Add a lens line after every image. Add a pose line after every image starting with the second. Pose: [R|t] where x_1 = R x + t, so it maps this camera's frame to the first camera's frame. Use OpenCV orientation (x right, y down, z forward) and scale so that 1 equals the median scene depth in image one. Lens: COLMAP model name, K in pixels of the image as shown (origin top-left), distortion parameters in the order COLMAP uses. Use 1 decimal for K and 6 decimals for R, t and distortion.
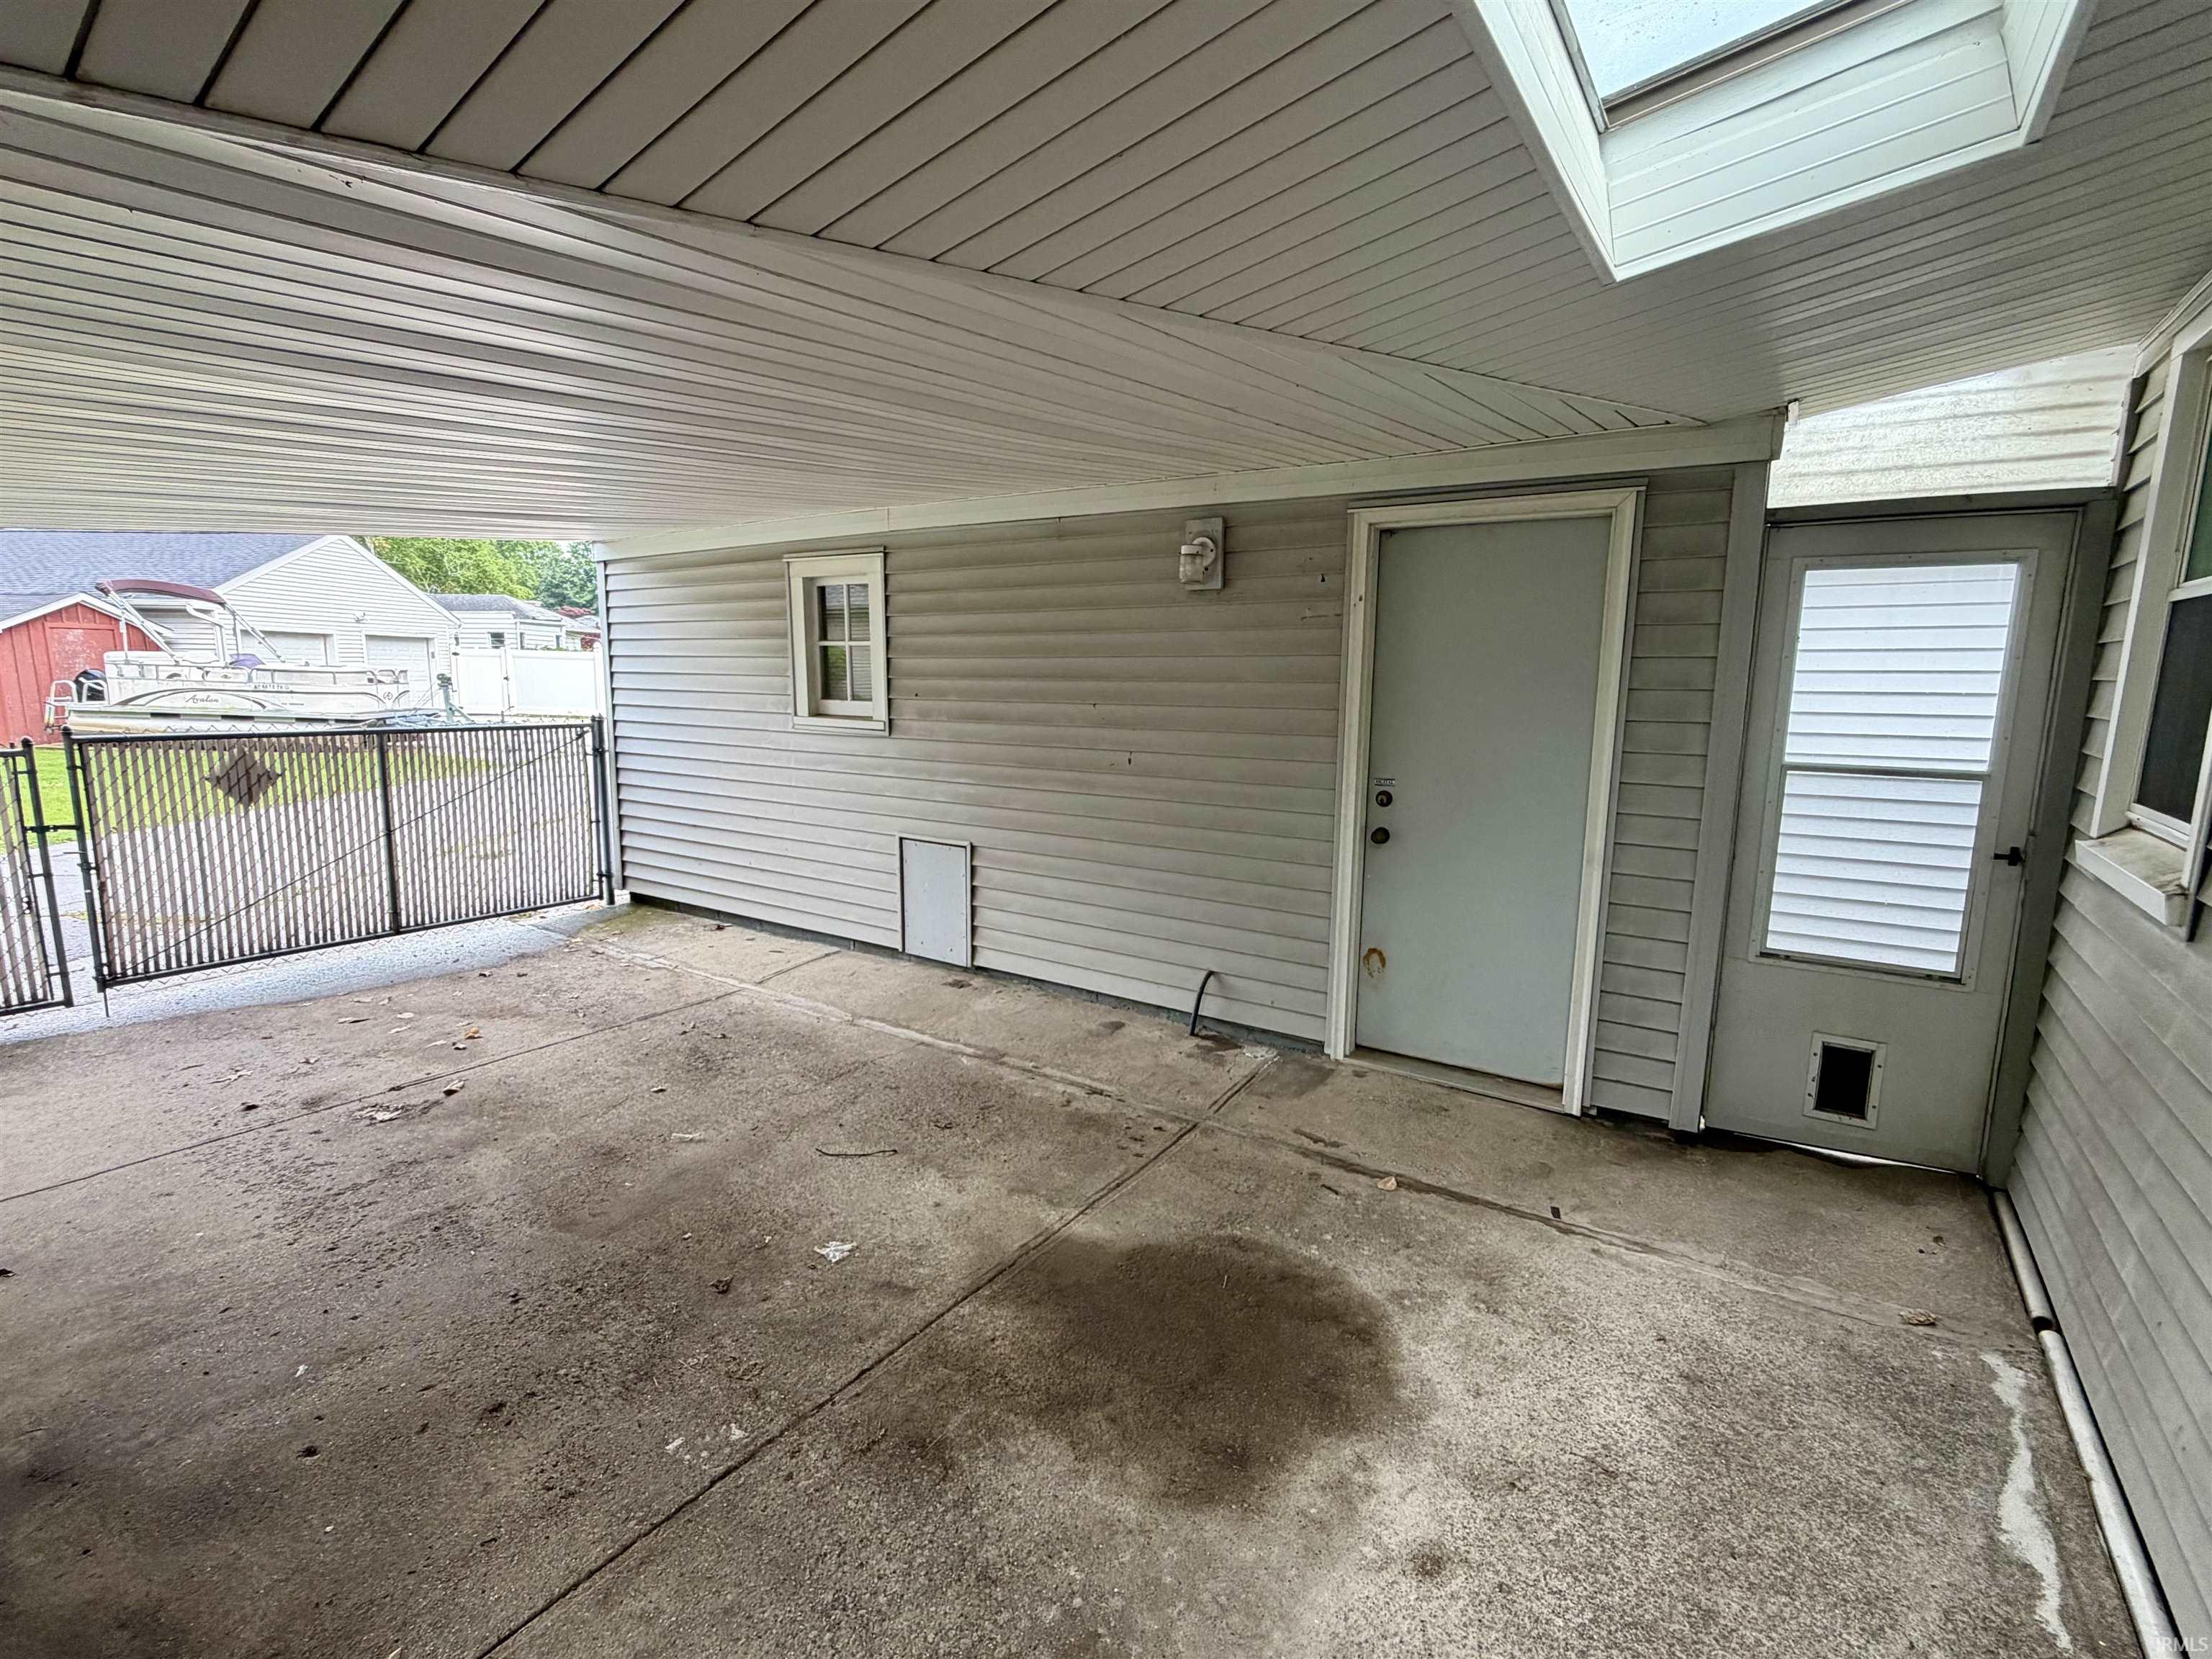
lens RADIAL K [[1034.0, 0, 1097.9], [0, 1034.0, 836.6], [0, 0, 1]] dist [-0.007208, -0.000683]
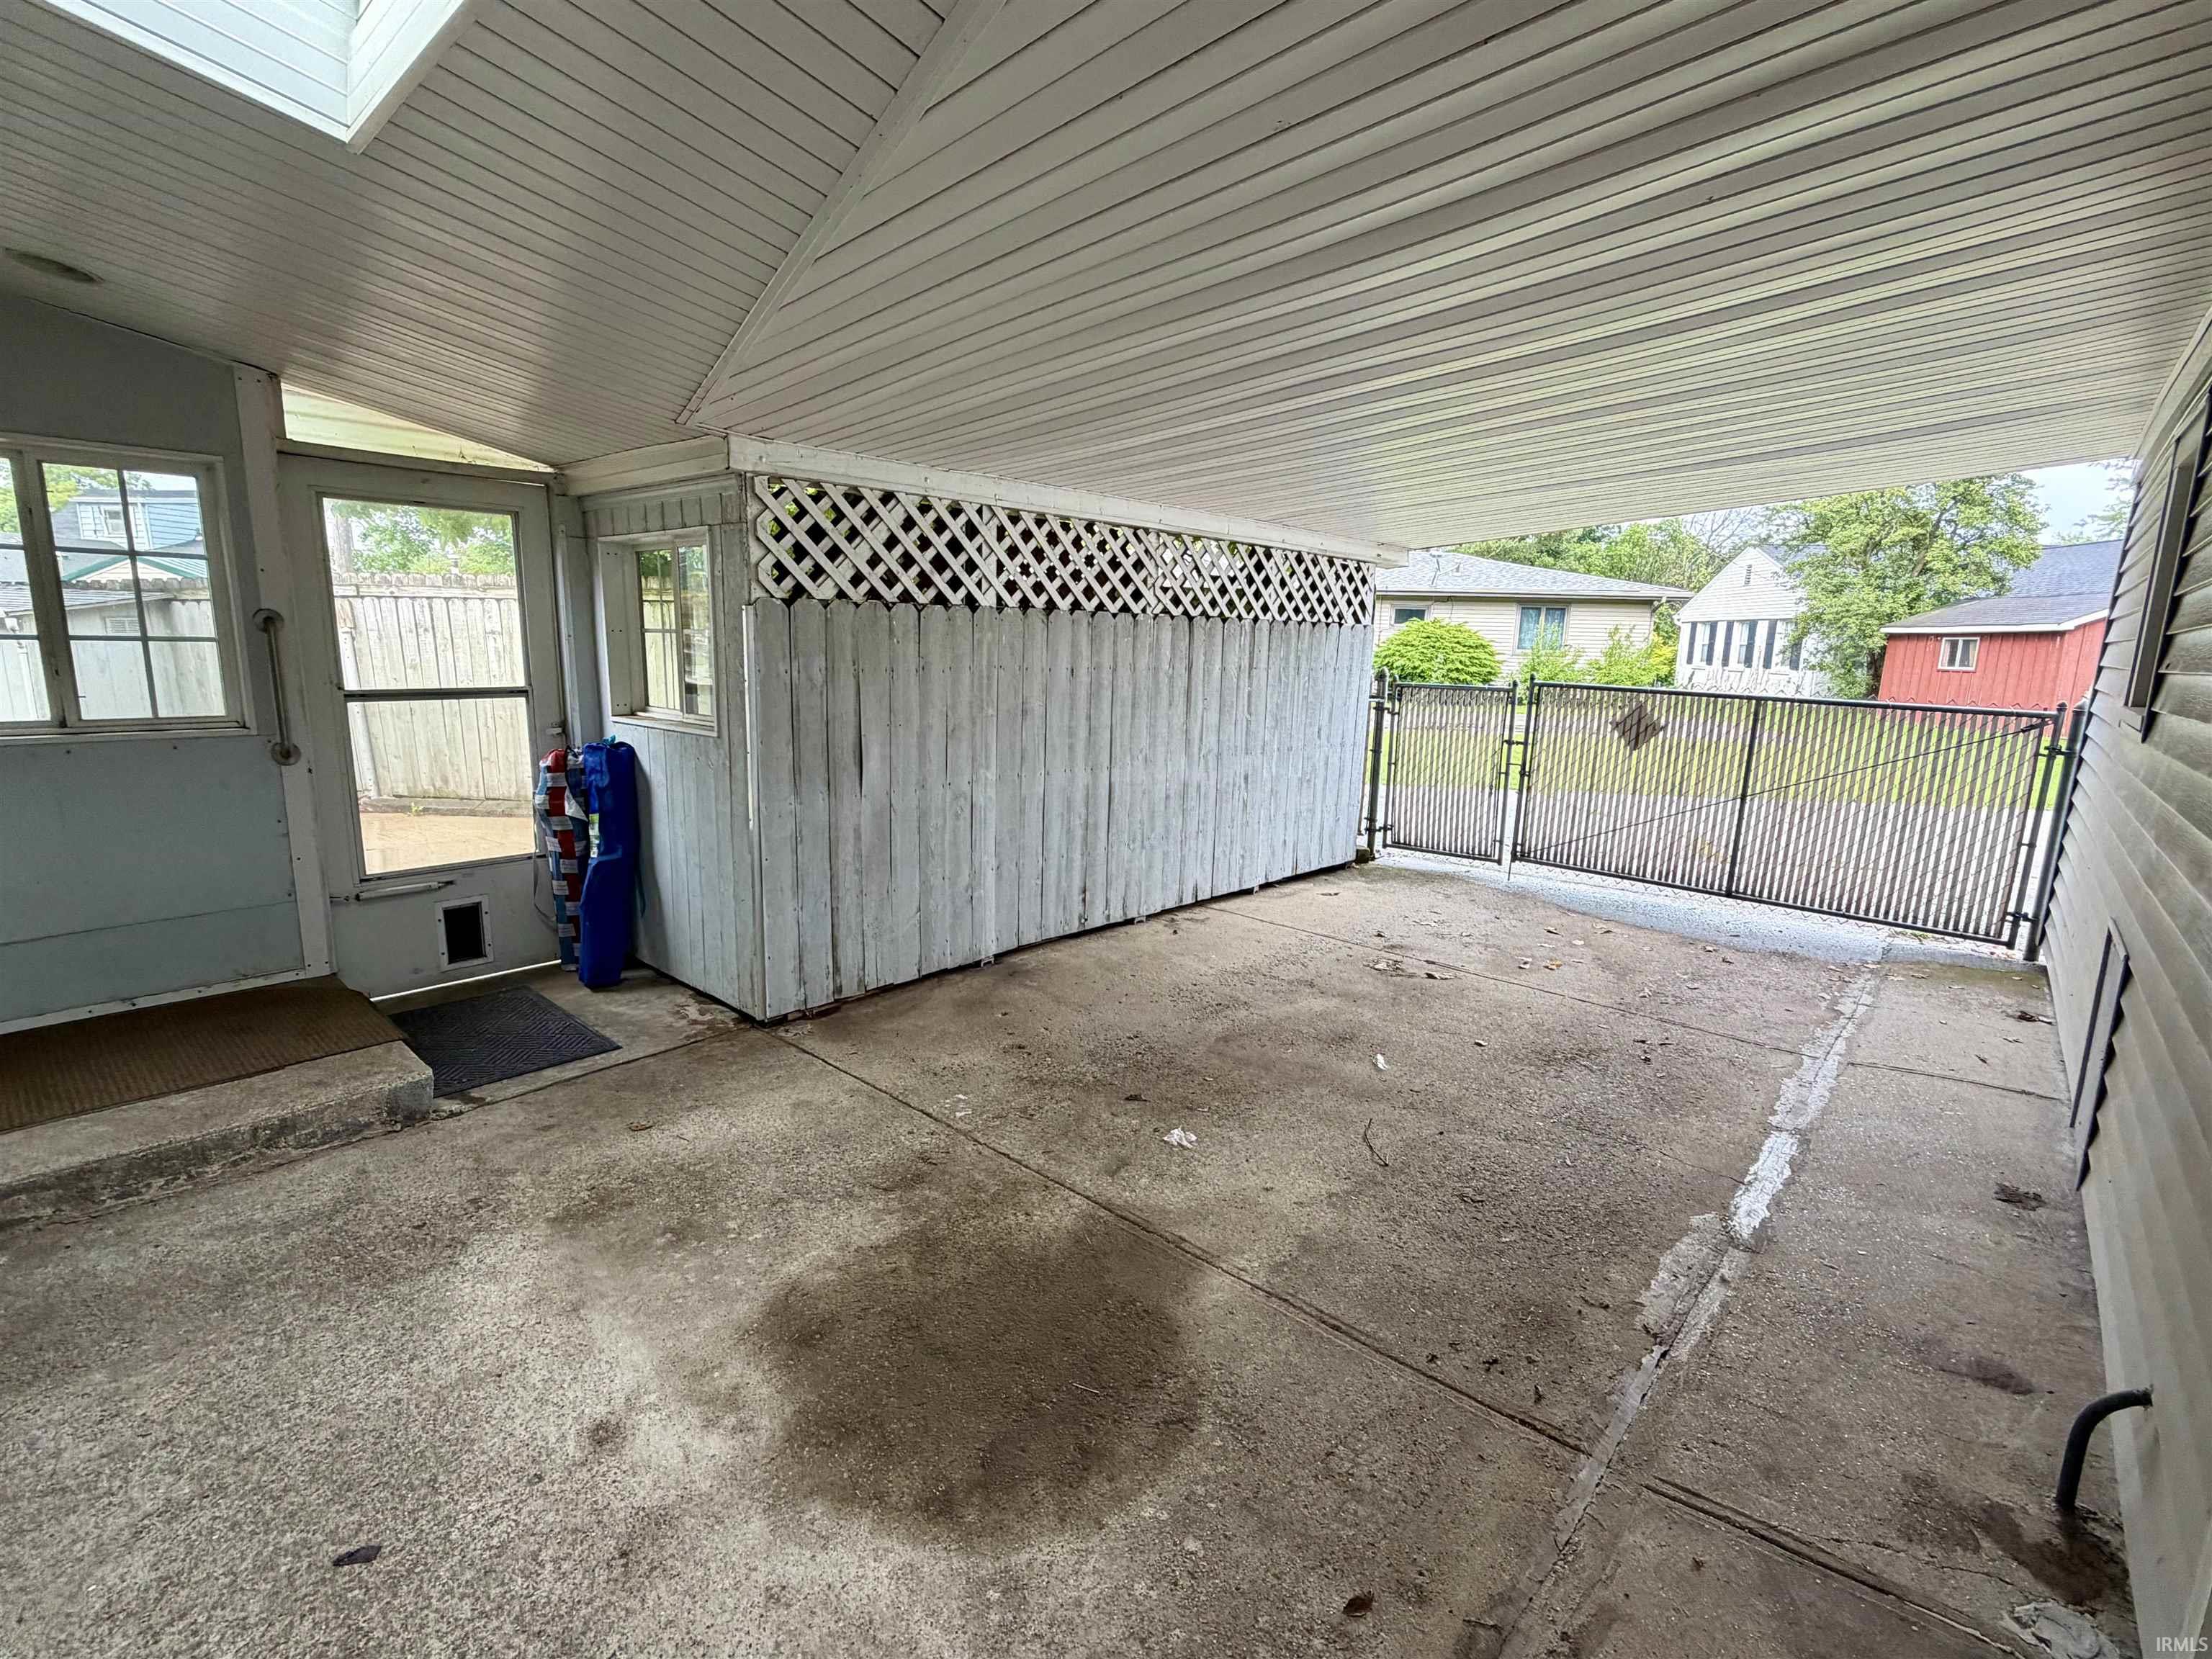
lens RADIAL K [[1034.0, 0, 1097.9], [0, 1034.0, 836.6], [0, 0, 1]] dist [-0.007208, -0.000683]
pose [[-0.152478, 0.174005, -0.972868, 0.590843], [-0.185248, 0.961900, 0.201077, -0.079579], [0.970790, 0.210882, -0.114435, 0.764708]]
